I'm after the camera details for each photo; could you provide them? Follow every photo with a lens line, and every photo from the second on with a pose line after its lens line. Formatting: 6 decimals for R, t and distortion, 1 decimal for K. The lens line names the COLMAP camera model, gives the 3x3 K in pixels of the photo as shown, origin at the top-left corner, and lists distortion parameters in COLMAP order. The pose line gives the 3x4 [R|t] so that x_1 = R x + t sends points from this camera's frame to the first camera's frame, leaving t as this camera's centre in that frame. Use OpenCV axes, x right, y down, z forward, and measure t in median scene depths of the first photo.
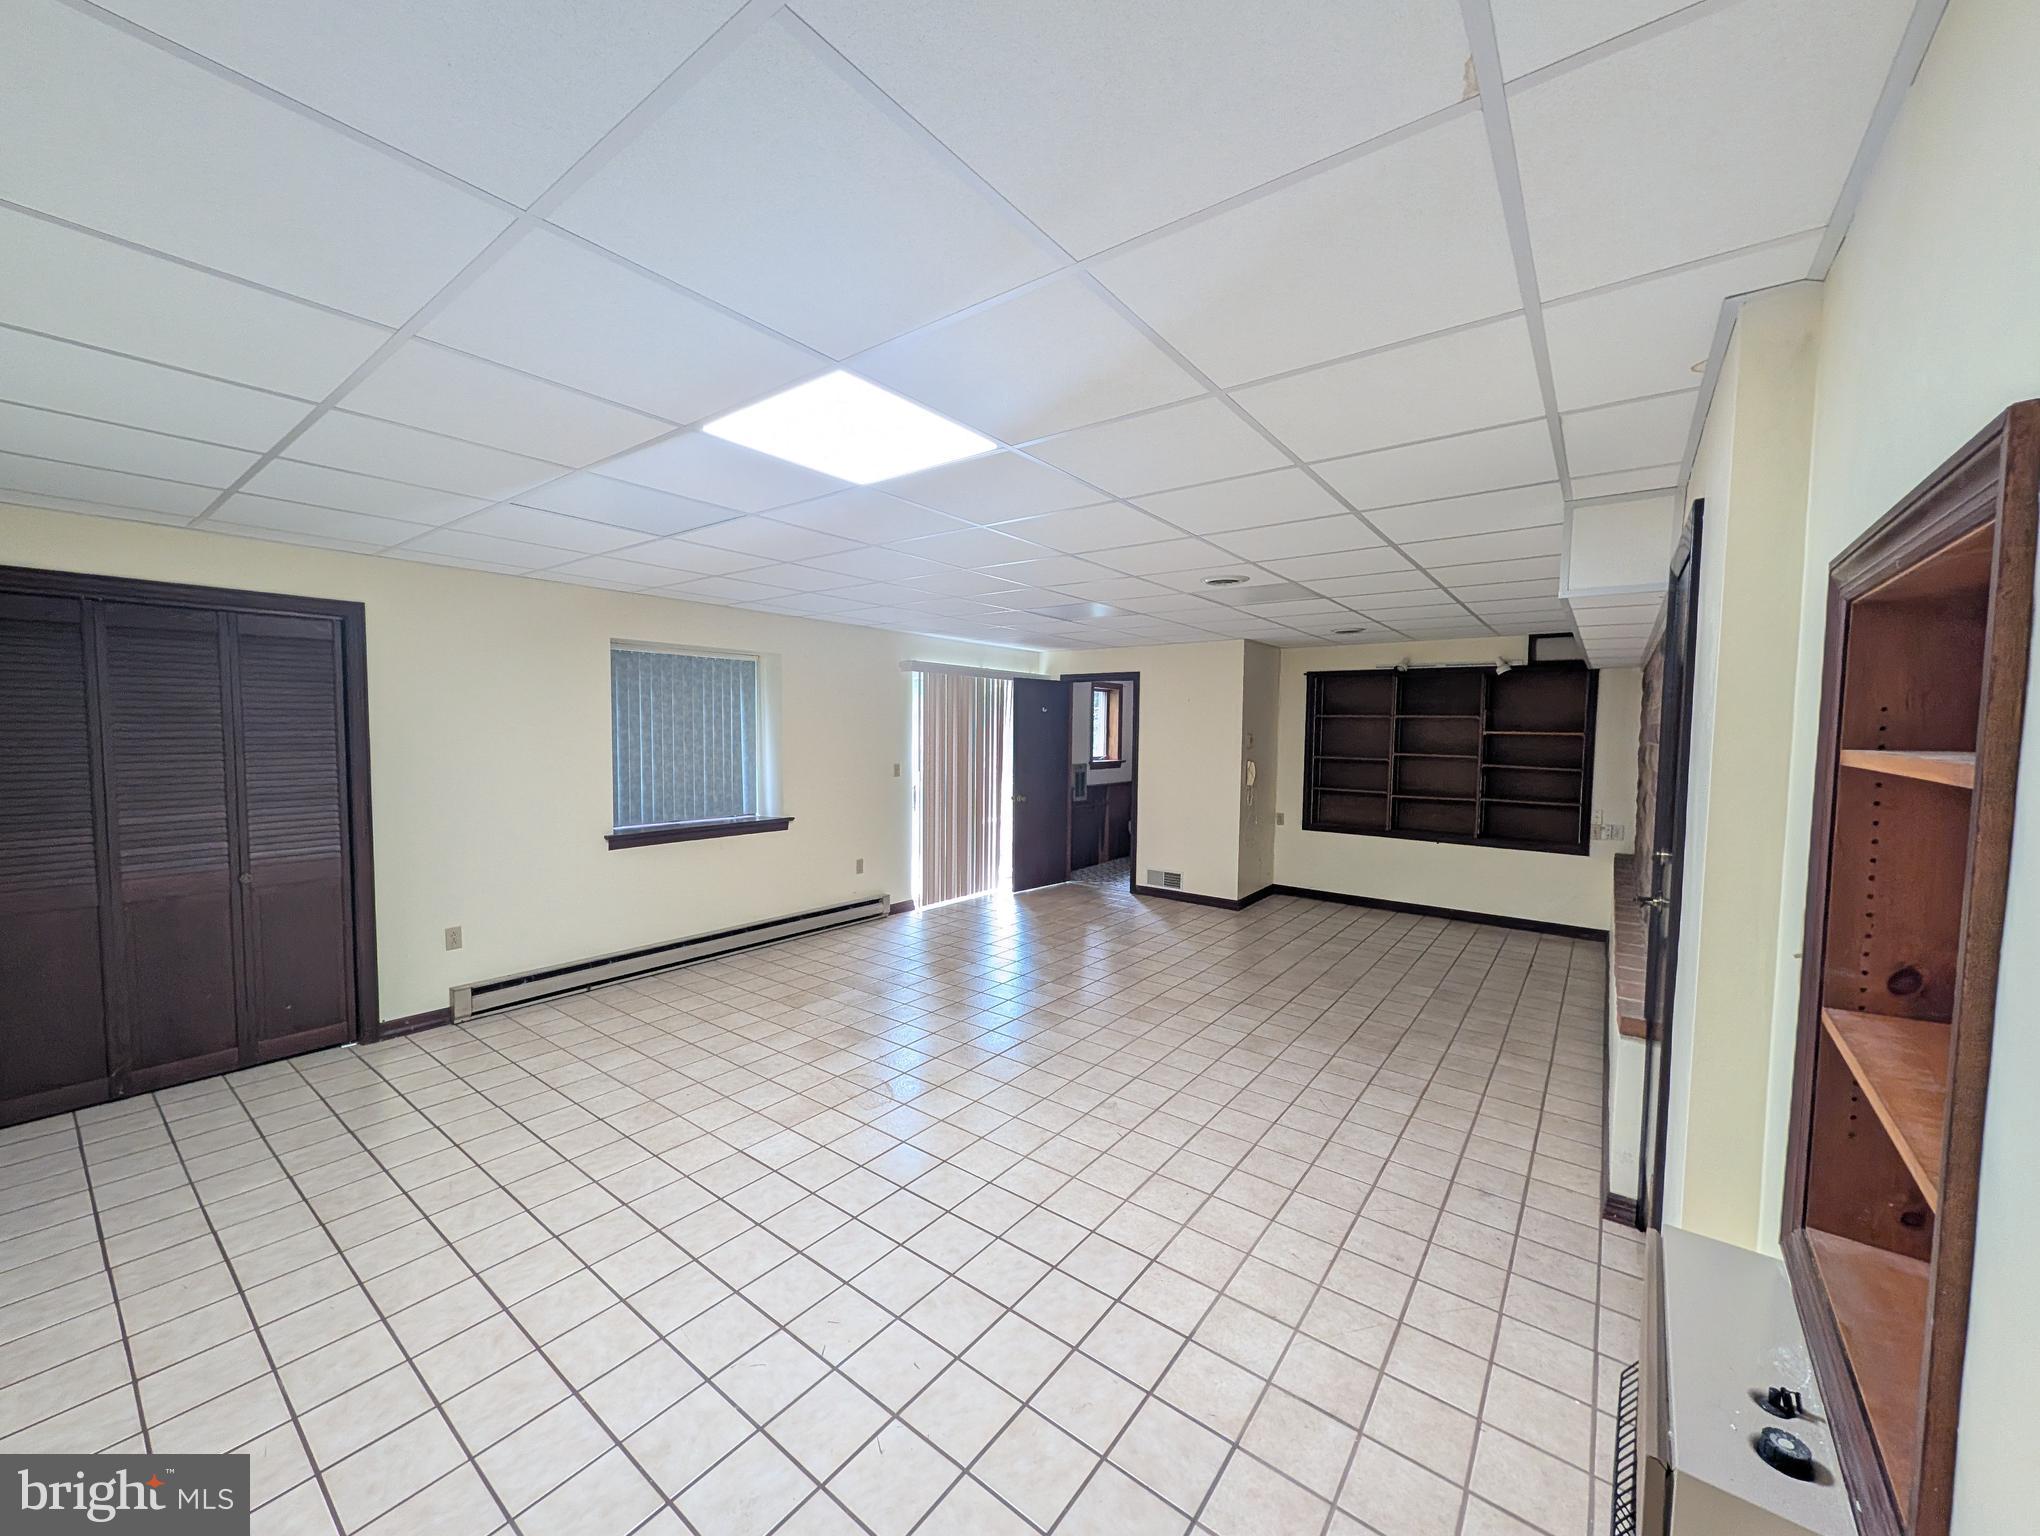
lens RADIAL K [[784.7, 0, 1013.4], [0, 784.7, 770.6], [0, 0, 1]] dist [0.001291, 0.000409]
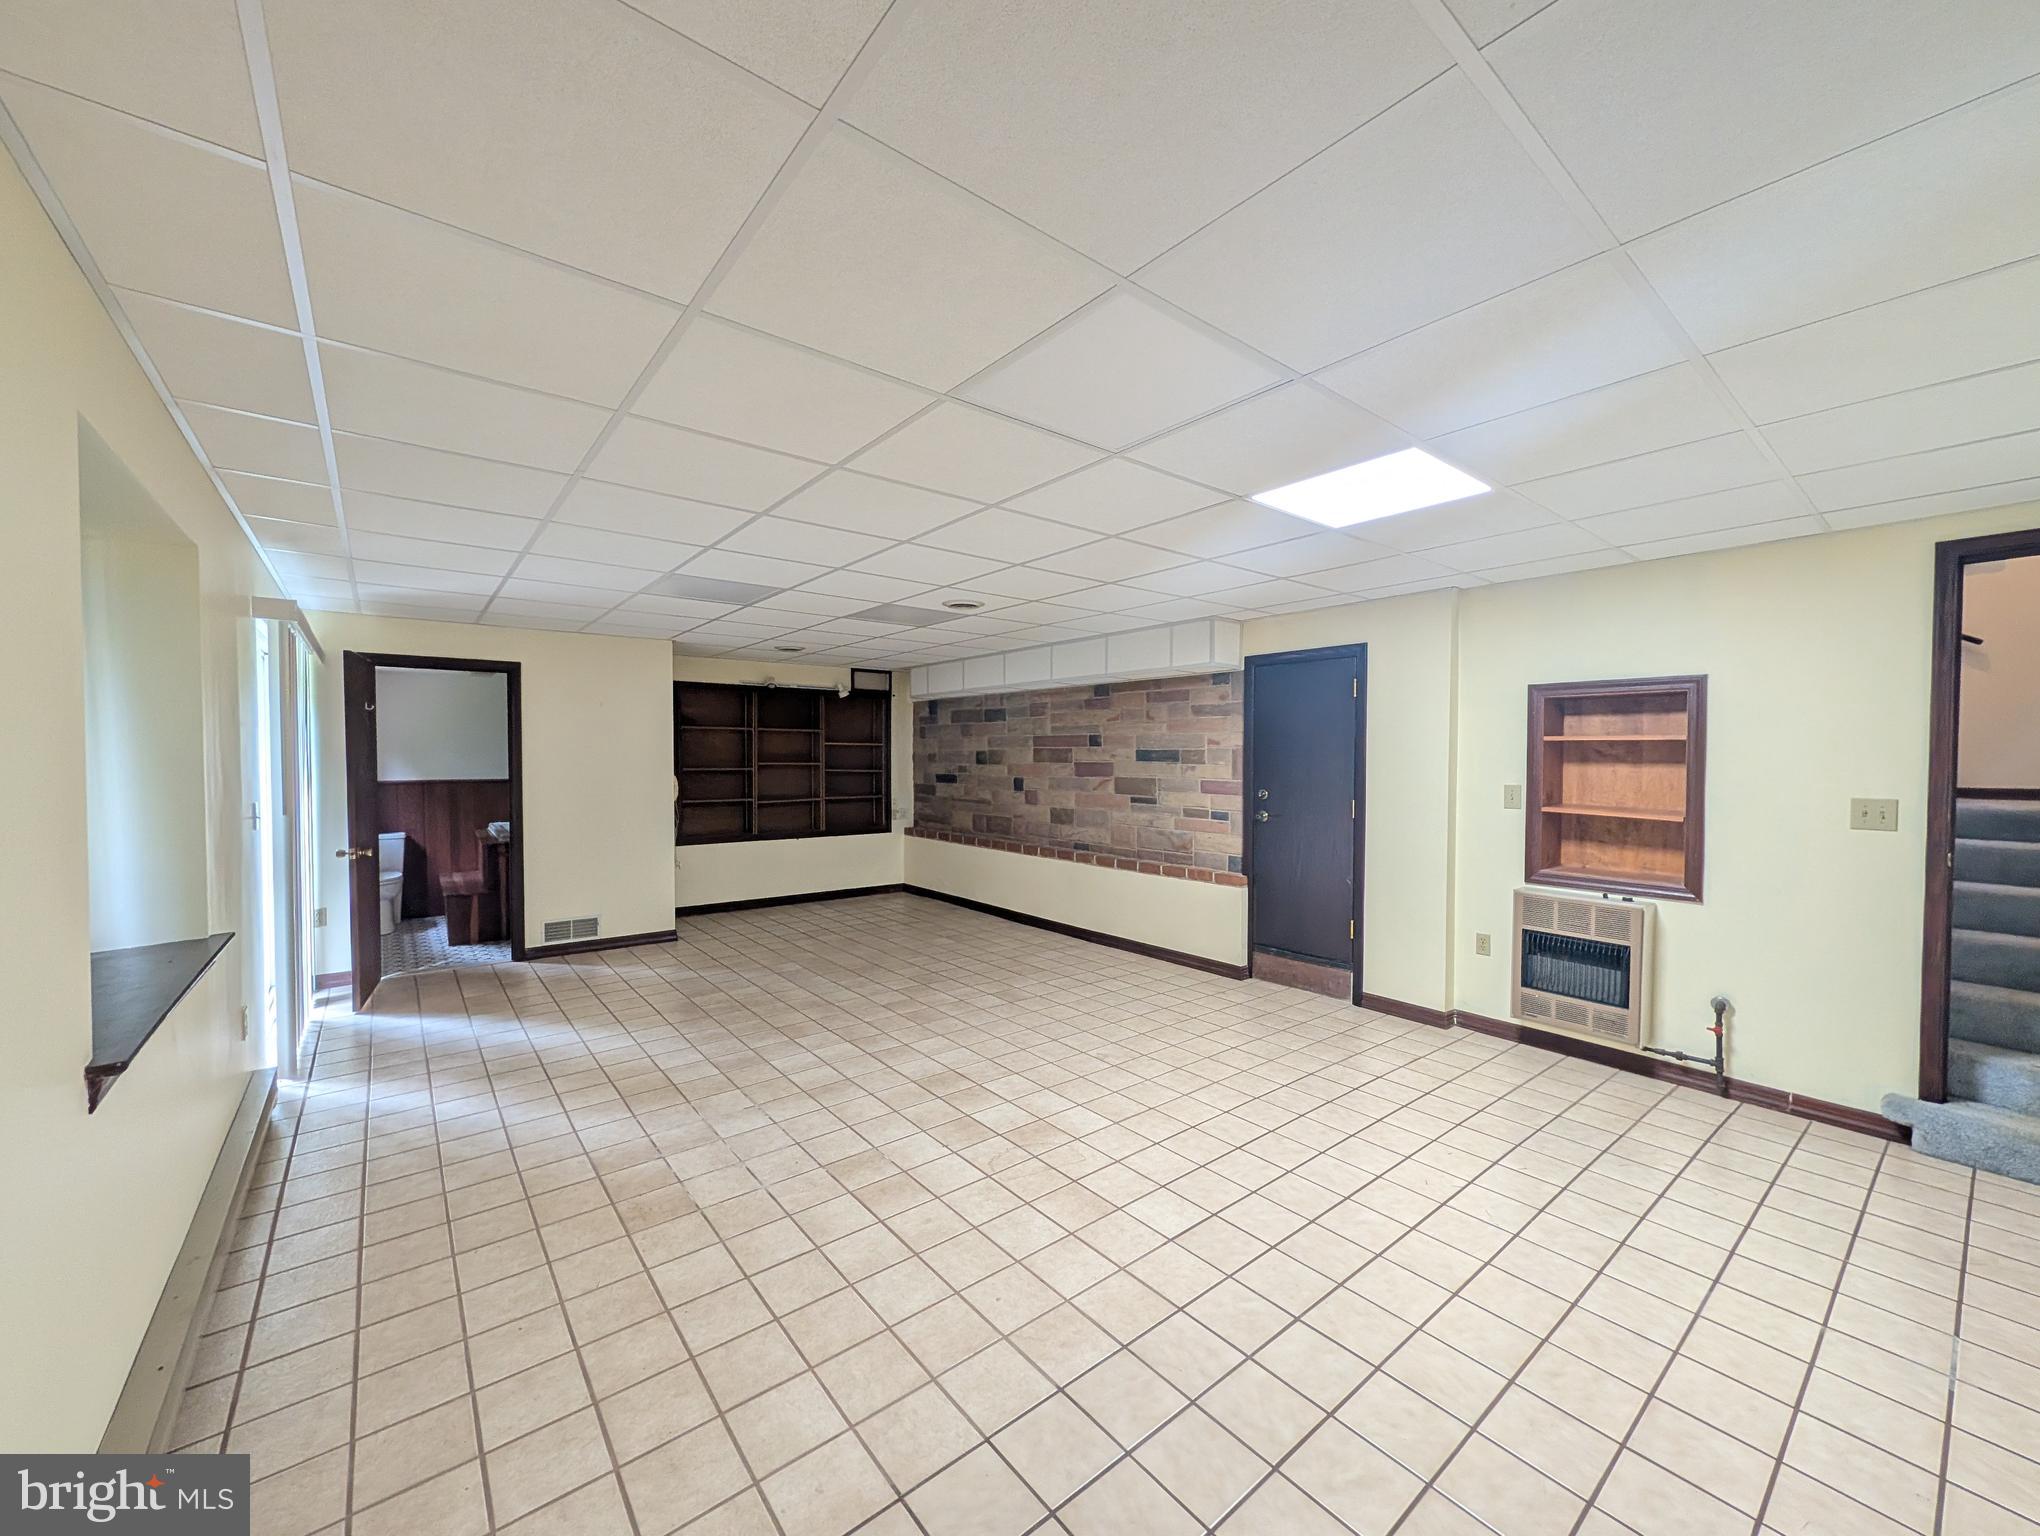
lens RADIAL K [[784.7, 0, 1011.6], [0, 784.7, 772.9], [0, 0, 1]] dist [0.001291, 0.000409]
pose [[0.242365, -0.032628, 0.969636, -0.832779], [0.053668, 0.998355, 0.020180, -0.019575], [-0.968700, 0.047148, 0.243717, 0.670764]]
